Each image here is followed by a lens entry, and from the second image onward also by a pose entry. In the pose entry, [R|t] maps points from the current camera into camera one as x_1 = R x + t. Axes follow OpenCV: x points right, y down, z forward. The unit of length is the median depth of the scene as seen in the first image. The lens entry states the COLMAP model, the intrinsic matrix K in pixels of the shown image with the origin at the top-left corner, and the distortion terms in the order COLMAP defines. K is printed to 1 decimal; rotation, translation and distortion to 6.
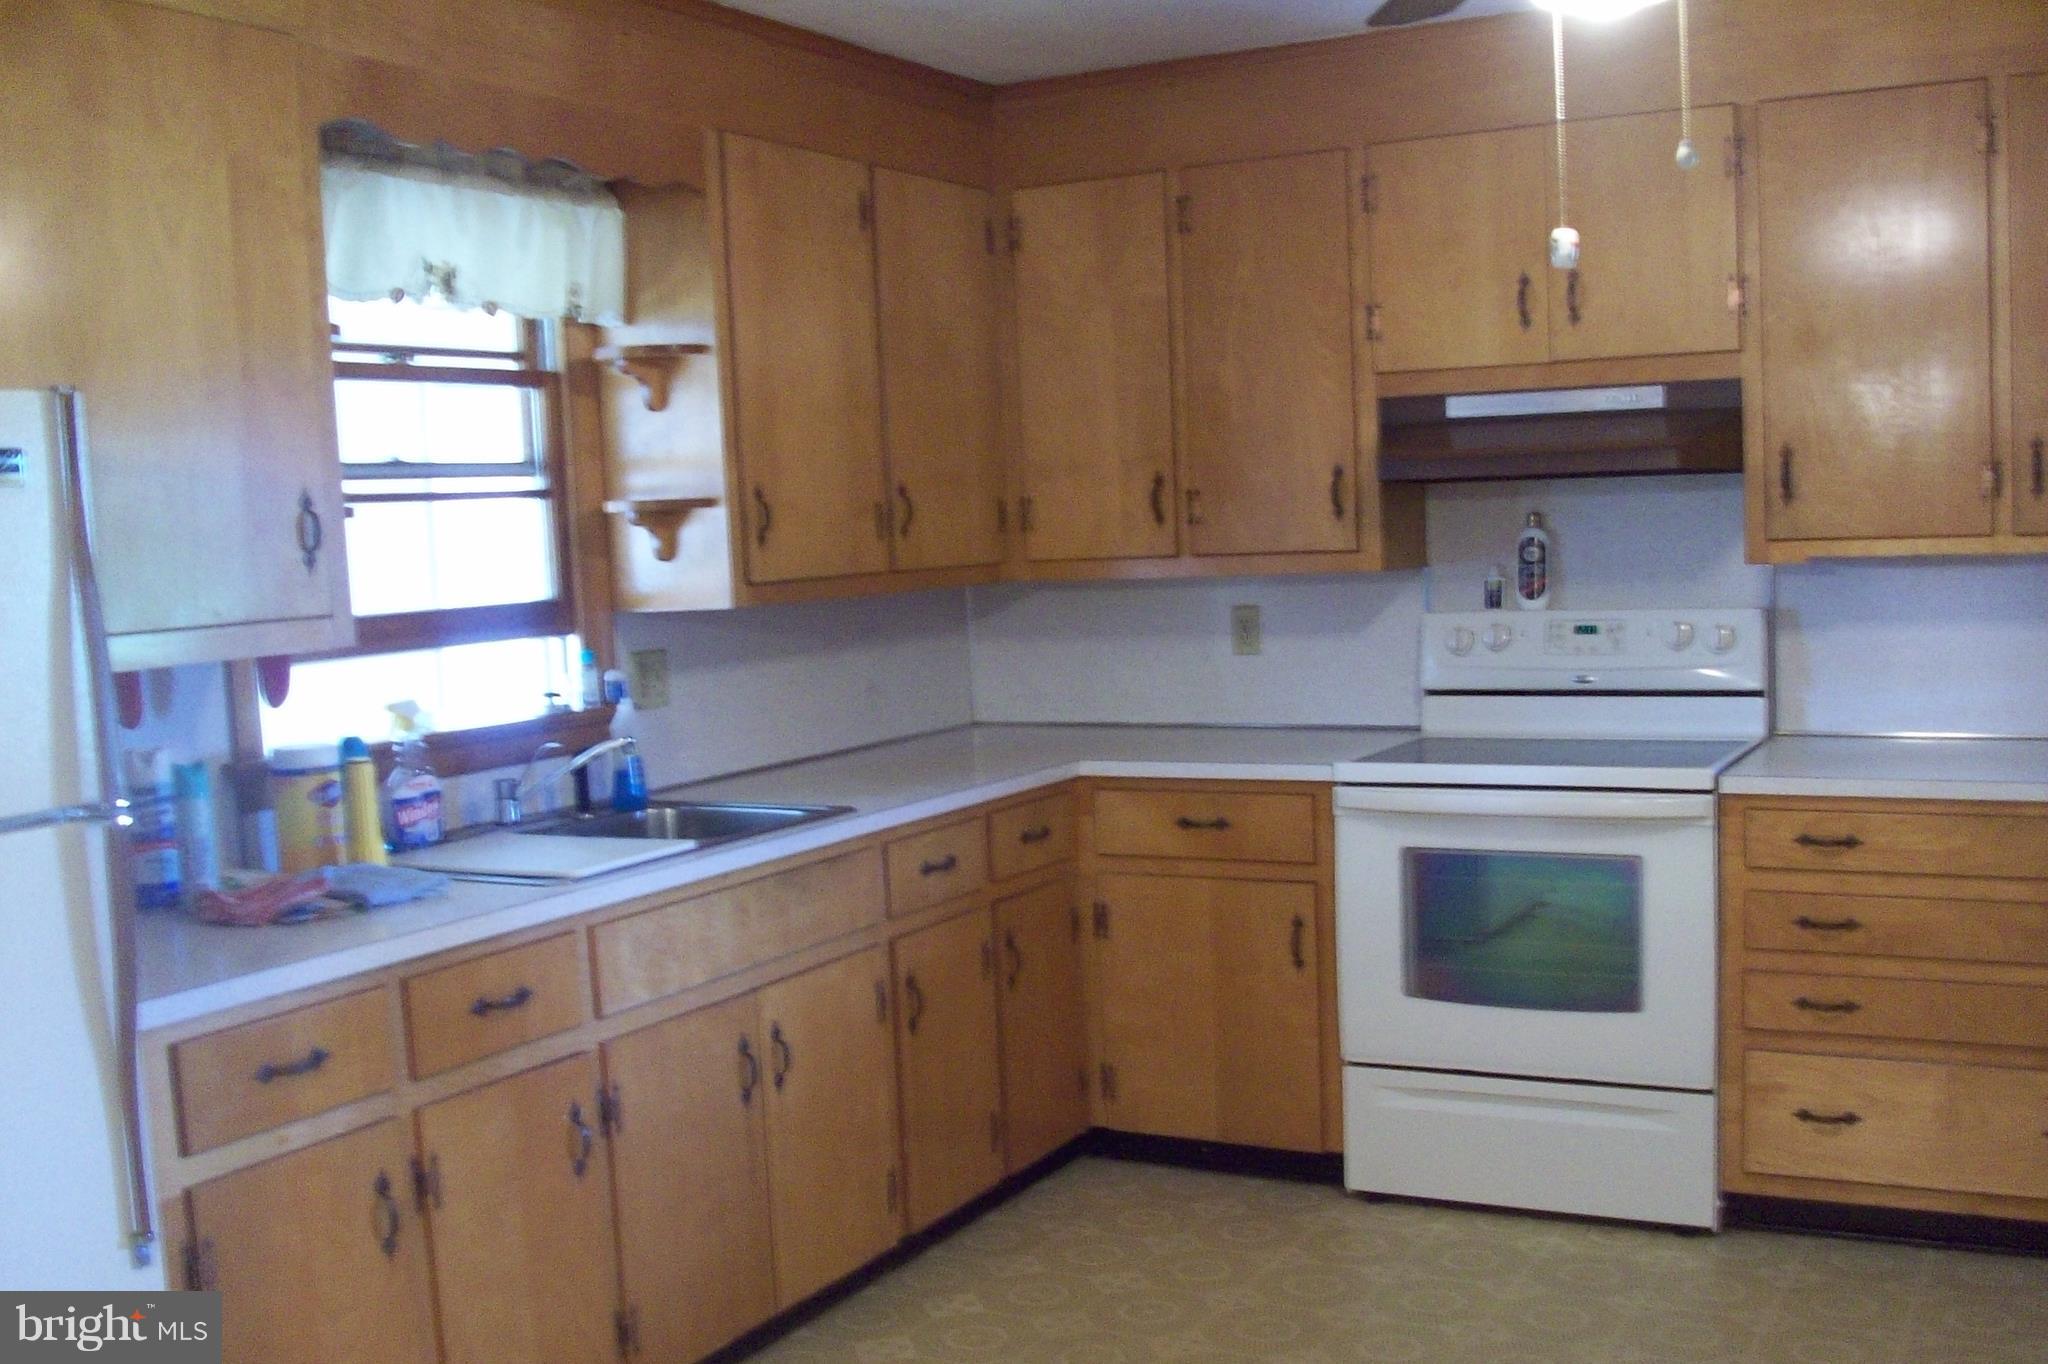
lens RADIAL K [[2063.2, 0, 1025.7], [0, 2063.2, 759.1], [0, 0, 1]] dist [-0.115070, 0.017013]
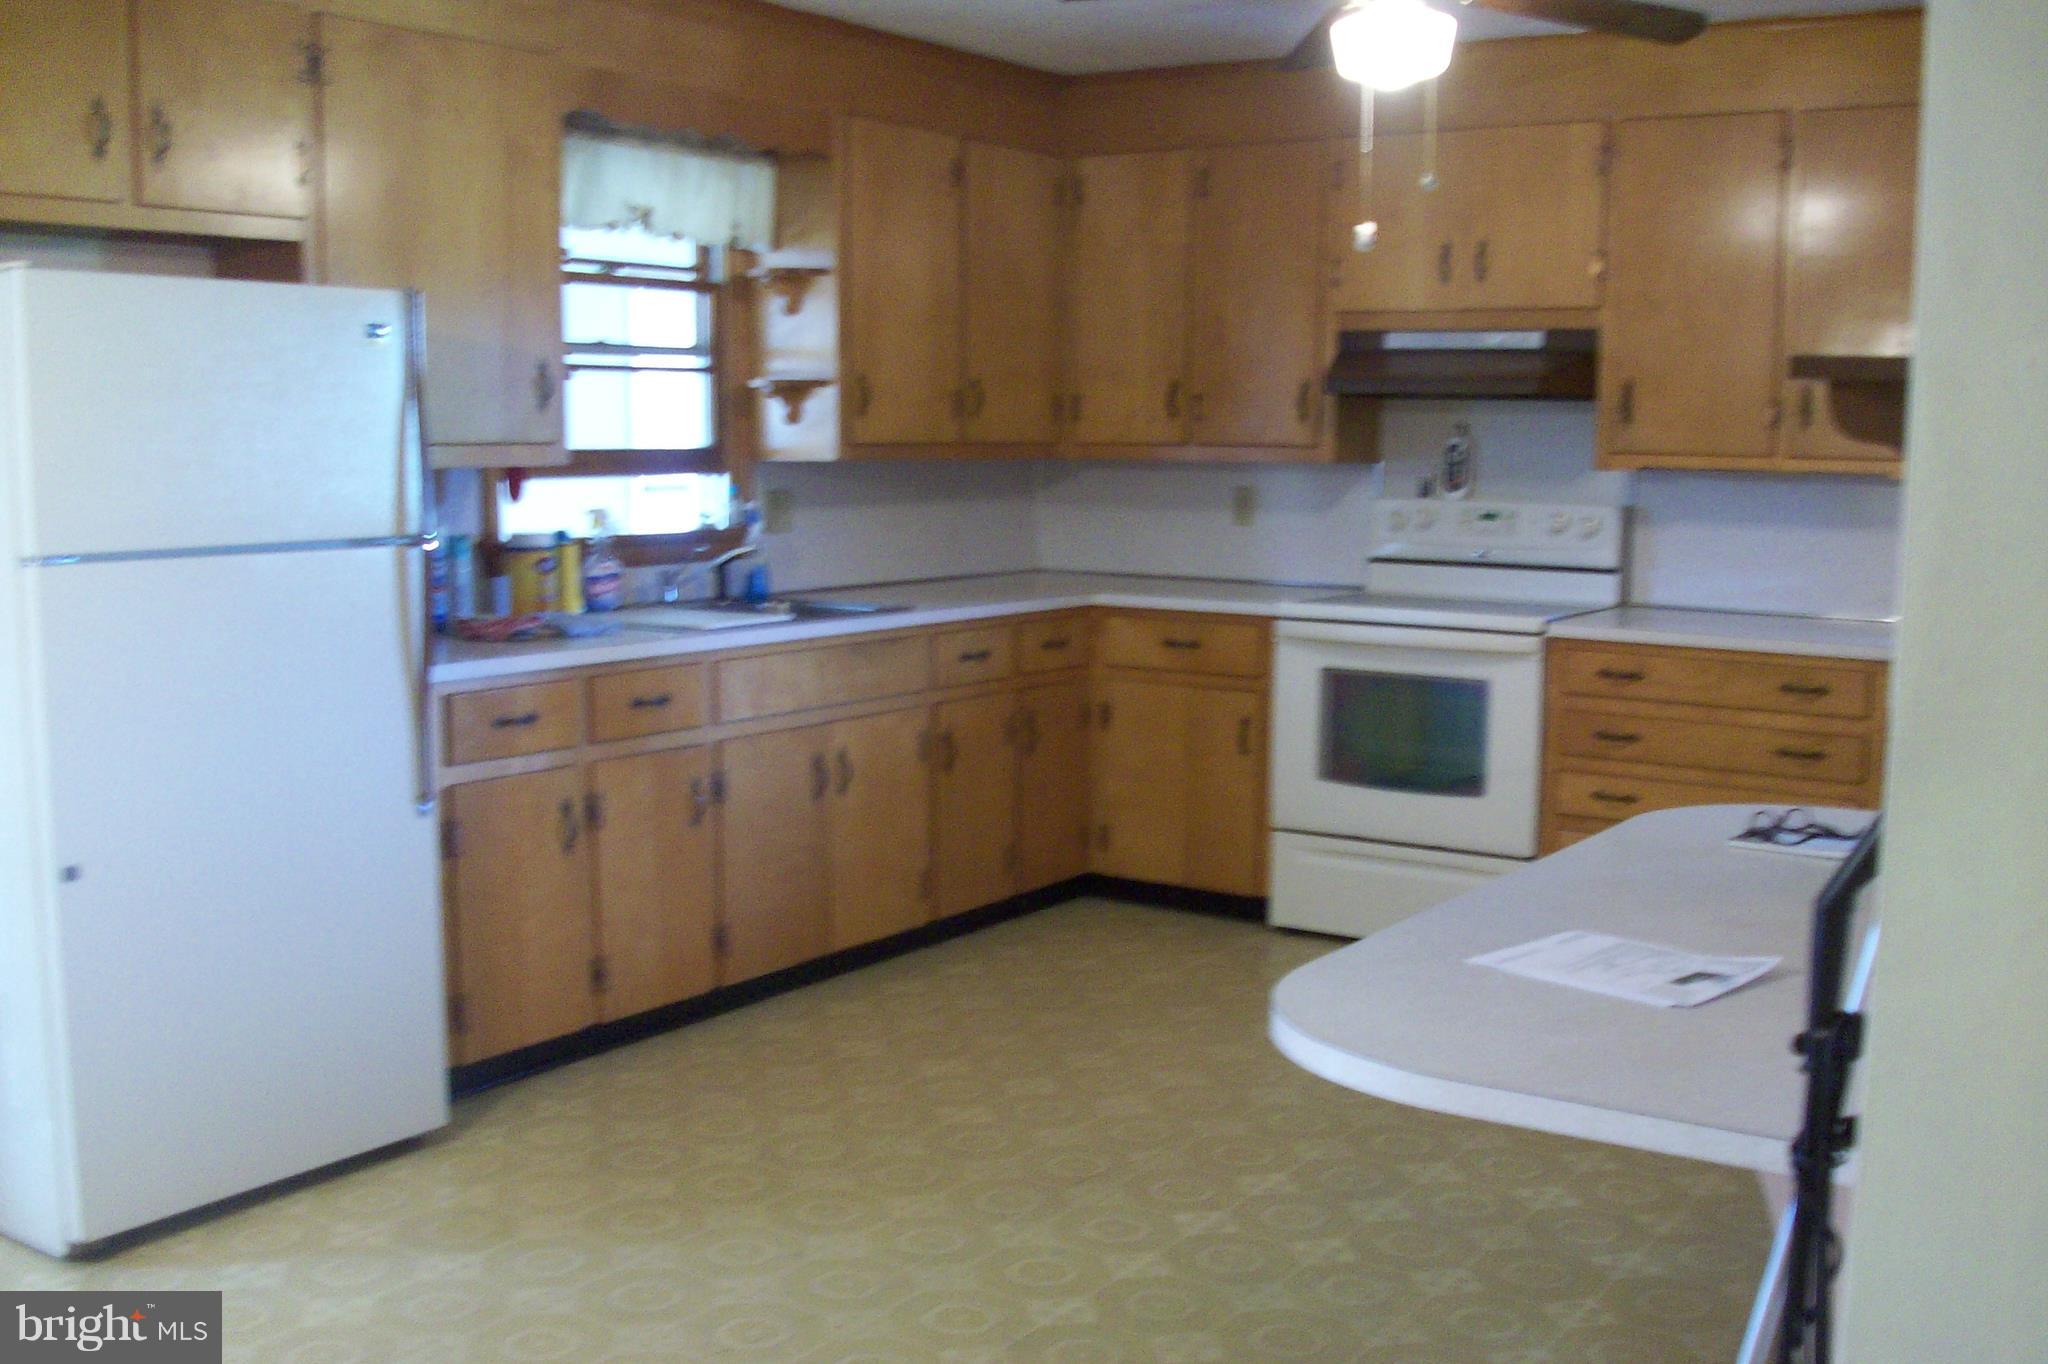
lens RADIAL K [[2063.2, 0, 1025.7], [0, 2063.2, 759.1], [0, 0, 1]] dist [-0.115070, 0.017013]
pose [[0.993882, 0.066374, -0.088277, 0.117941], [-0.062540, 0.997004, 0.045515, 0.055698], [0.091034, -0.039716, 0.995056, -0.370201]]
